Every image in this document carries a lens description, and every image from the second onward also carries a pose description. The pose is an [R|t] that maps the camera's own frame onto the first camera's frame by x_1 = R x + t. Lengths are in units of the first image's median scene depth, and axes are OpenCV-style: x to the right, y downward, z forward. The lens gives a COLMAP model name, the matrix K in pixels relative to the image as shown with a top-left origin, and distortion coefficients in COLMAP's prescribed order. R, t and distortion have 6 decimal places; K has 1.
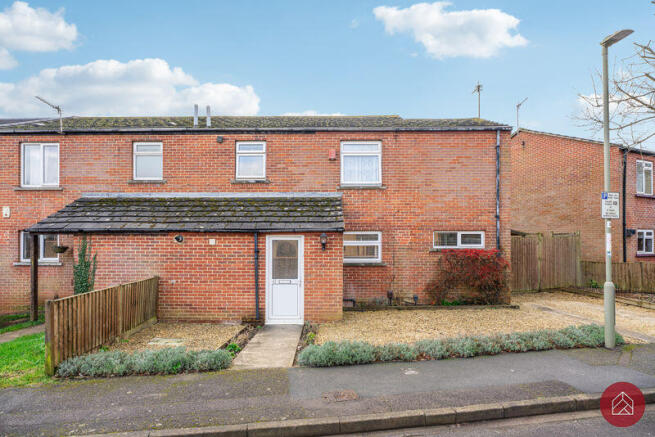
lens RADIAL K [[370.9, 0, 327.2], [0, 370.9, 232.5], [0, 0, 1]] dist [-0.005737, 0.001009]
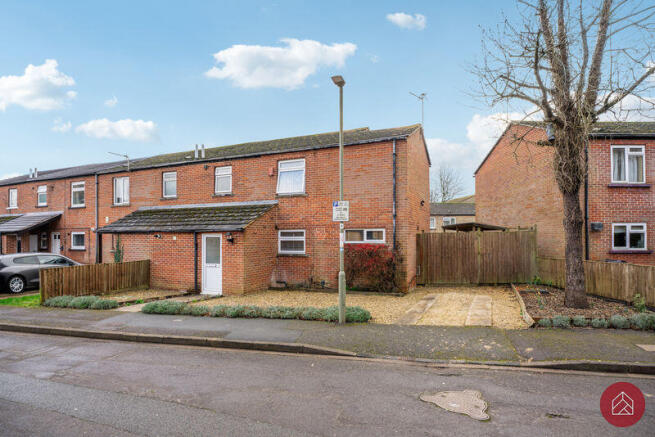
lens RADIAL K [[351.8, 0, 328.0], [0, 351.8, 224.7], [0, 0, 1]] dist [-0.004327, -0.000796]
pose [[0.919061, -0.014564, -0.393847, 0.692152], [0.013718, 0.999894, -0.004963, -0.012129], [0.393877, -0.000842, 0.919163, -0.076239]]
